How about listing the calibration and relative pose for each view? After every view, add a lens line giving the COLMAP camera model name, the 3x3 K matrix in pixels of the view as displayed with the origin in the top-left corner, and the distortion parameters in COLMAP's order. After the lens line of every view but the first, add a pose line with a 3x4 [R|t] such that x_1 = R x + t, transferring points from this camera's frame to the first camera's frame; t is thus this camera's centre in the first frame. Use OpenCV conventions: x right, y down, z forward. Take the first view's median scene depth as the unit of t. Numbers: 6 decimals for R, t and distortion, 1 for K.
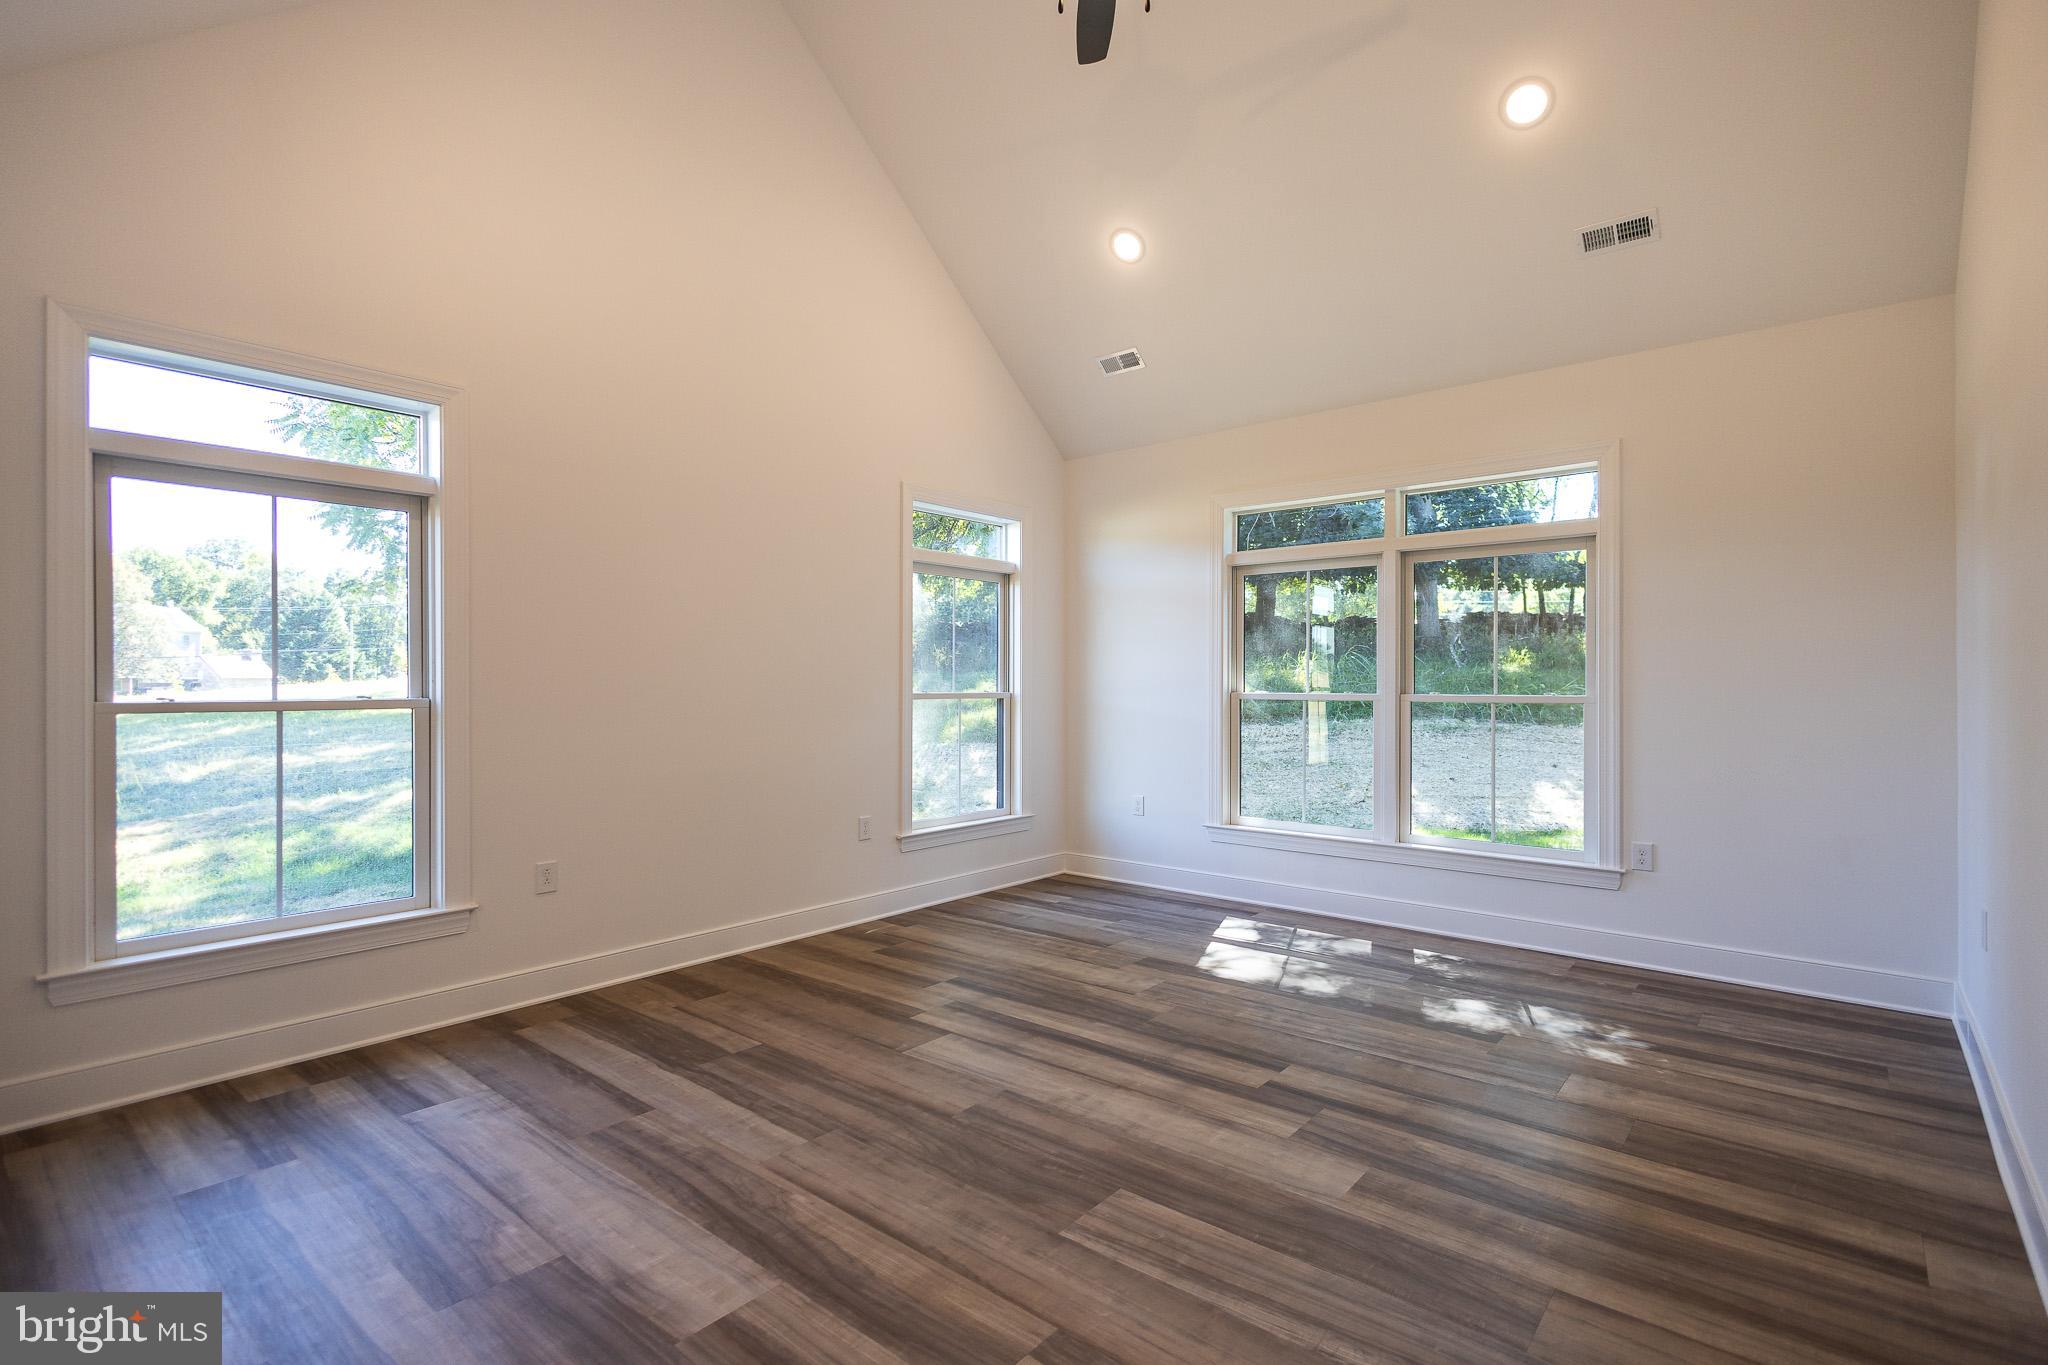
lens RADIAL K [[954.1, 0, 1019.7], [0, 954.1, 677.9], [0, 0, 1]] dist [0.003889, -0.001283]
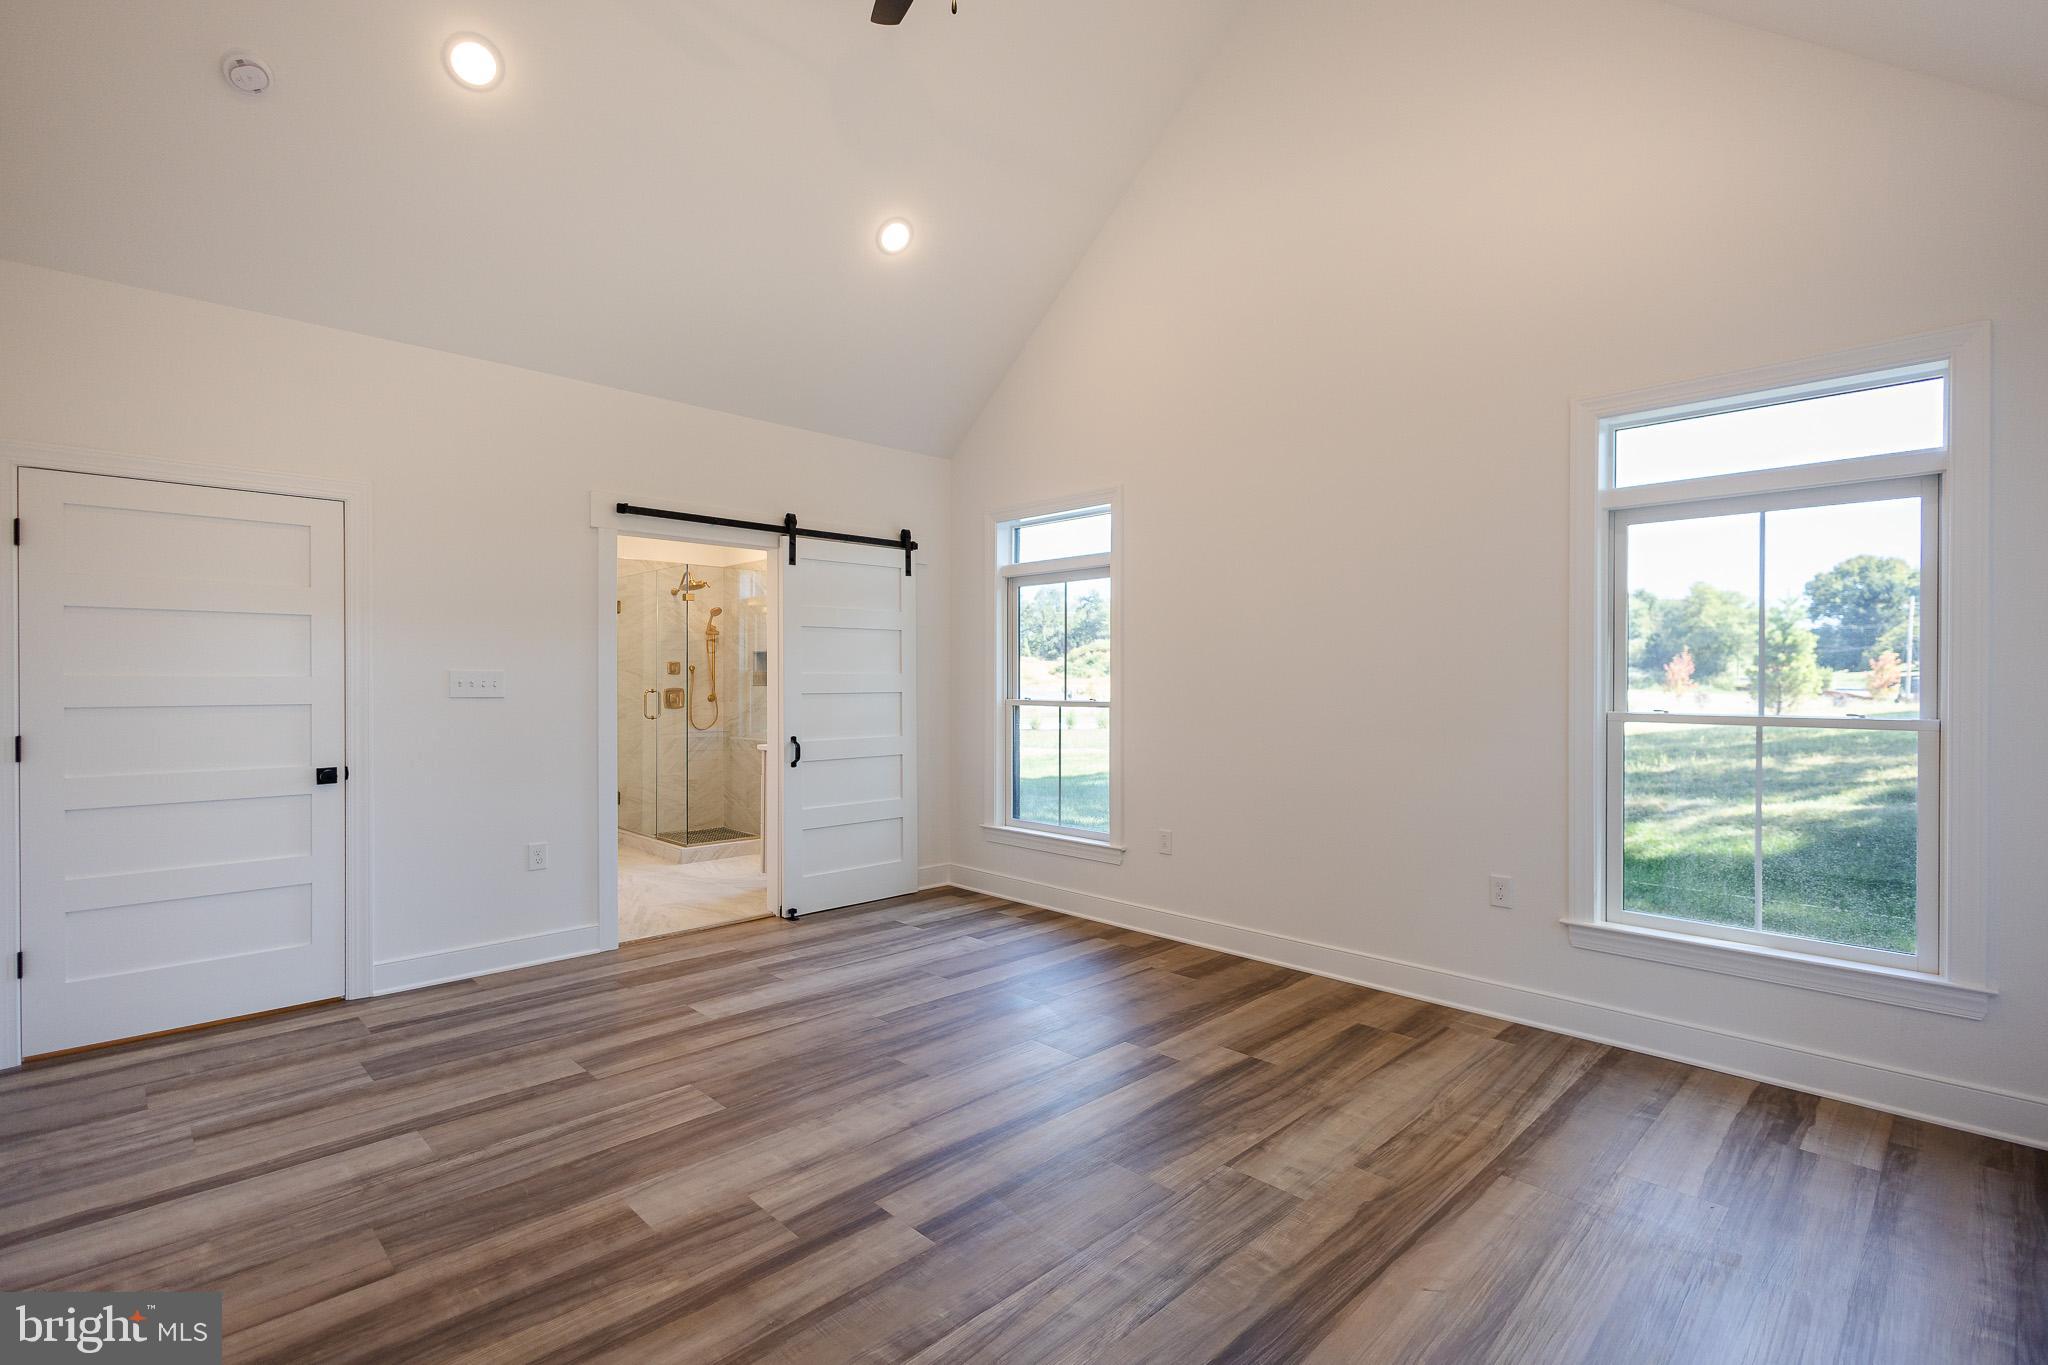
lens RADIAL K [[954.1, 0, 1035.2], [0, 954.1, 686.6], [0, 0, 1]] dist [0.003889, -0.001283]
pose [[-0.080150, 0.007887, -0.996752, 1.128795], [0.003640, 0.999964, 0.007619, -0.017607], [0.996776, -0.003018, -0.080176, 1.298213]]
